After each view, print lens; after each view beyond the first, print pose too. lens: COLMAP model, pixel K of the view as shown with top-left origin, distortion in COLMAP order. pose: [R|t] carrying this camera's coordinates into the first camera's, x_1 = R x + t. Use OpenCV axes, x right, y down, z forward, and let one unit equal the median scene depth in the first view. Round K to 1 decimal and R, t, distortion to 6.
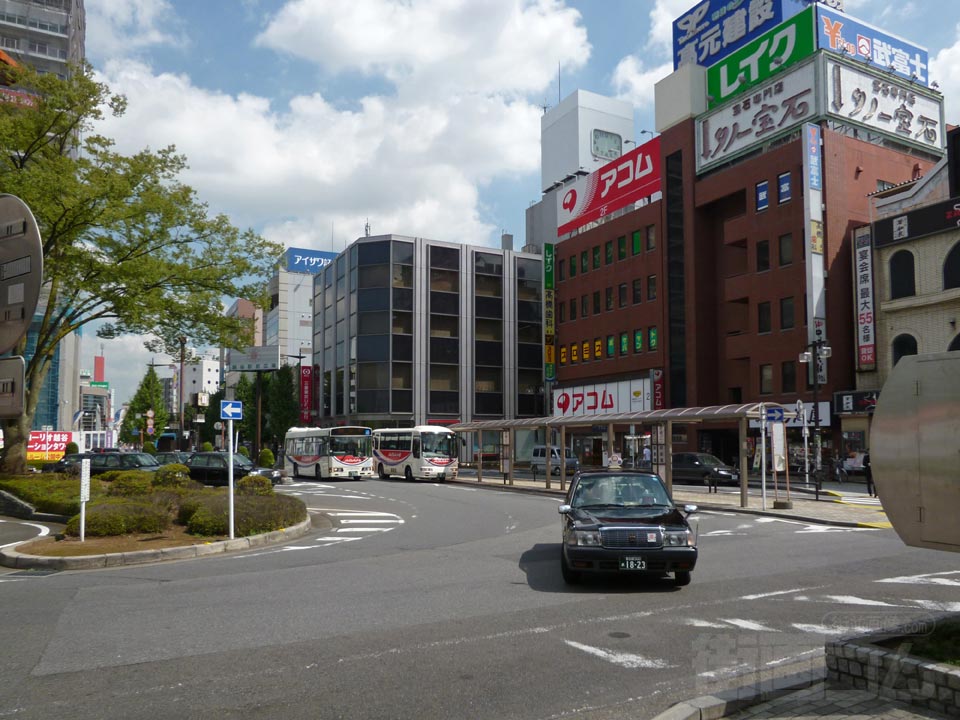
lens RADIAL K [[708.3, 0, 480.3], [0, 708.3, 408.0], [0, 0, 1]] dist [-0.014291, 0.001536]
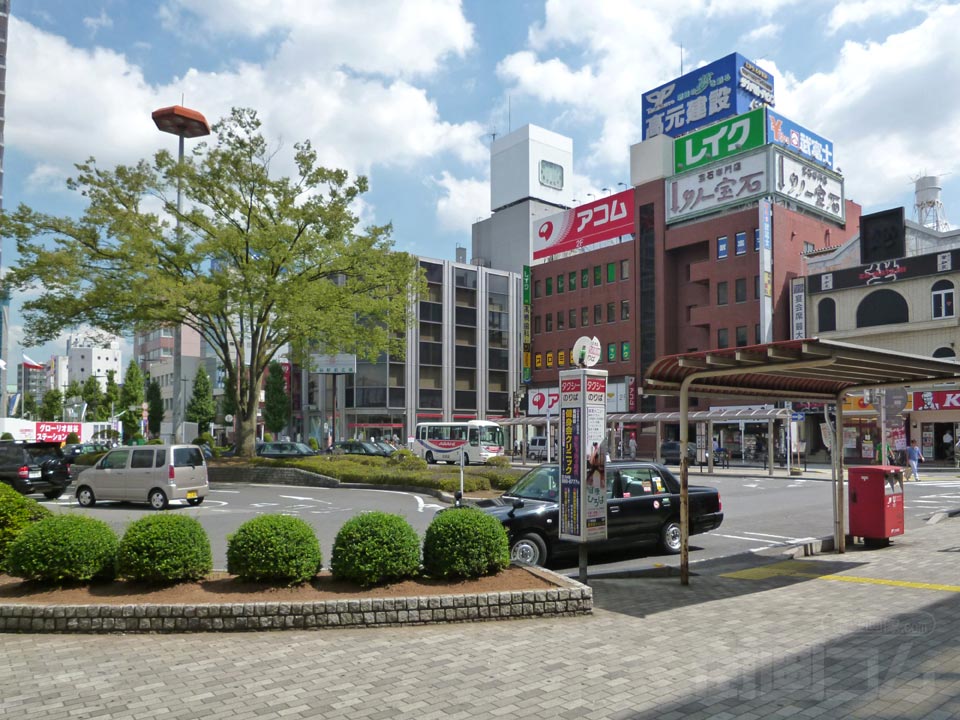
lens RADIAL K [[706.4, 0, 481.9], [0, 706.4, 416.4], [0, 0, 1]] dist [-0.002591, -0.002958]
pose [[0.980832, 0.006428, 0.194749, -0.286024], [-0.011007, 0.999688, 0.022442, -0.009299], [-0.194544, -0.024156, 0.980596, -0.206501]]
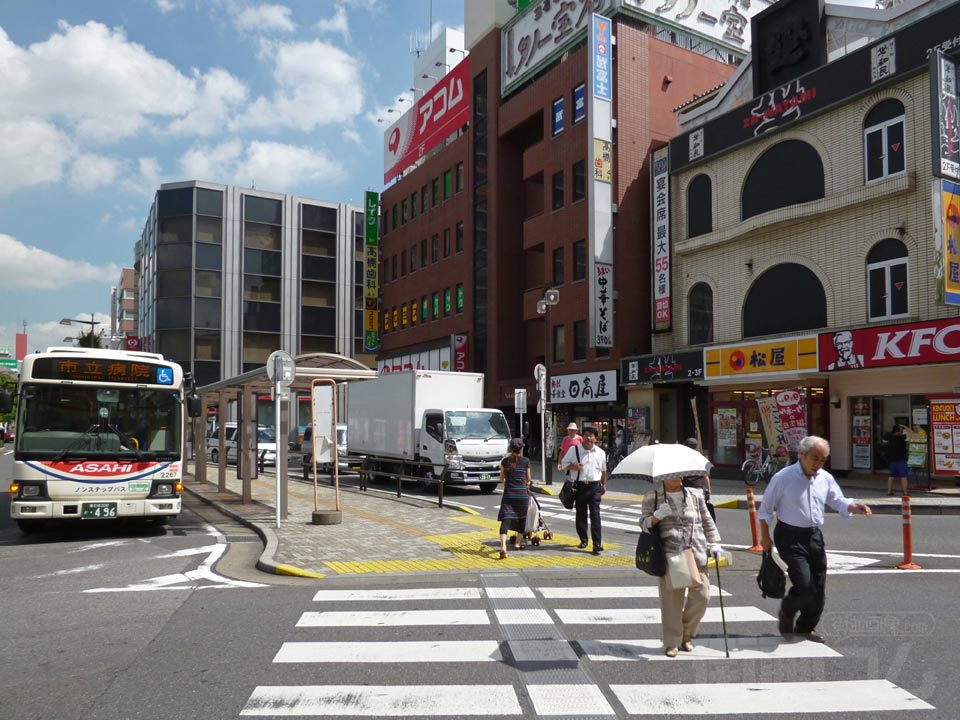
lens RADIAL K [[704.0, 0, 477.5], [0, 704.0, 401.9], [0, 0, 1]] dist [-0.002626, -0.004006]
pose [[0.999022, 0.003798, 0.044053, 0.262875], [-0.004502, 0.999864, 0.015888, 0.012847], [-0.043987, -0.016071, 0.998903, 0.189666]]
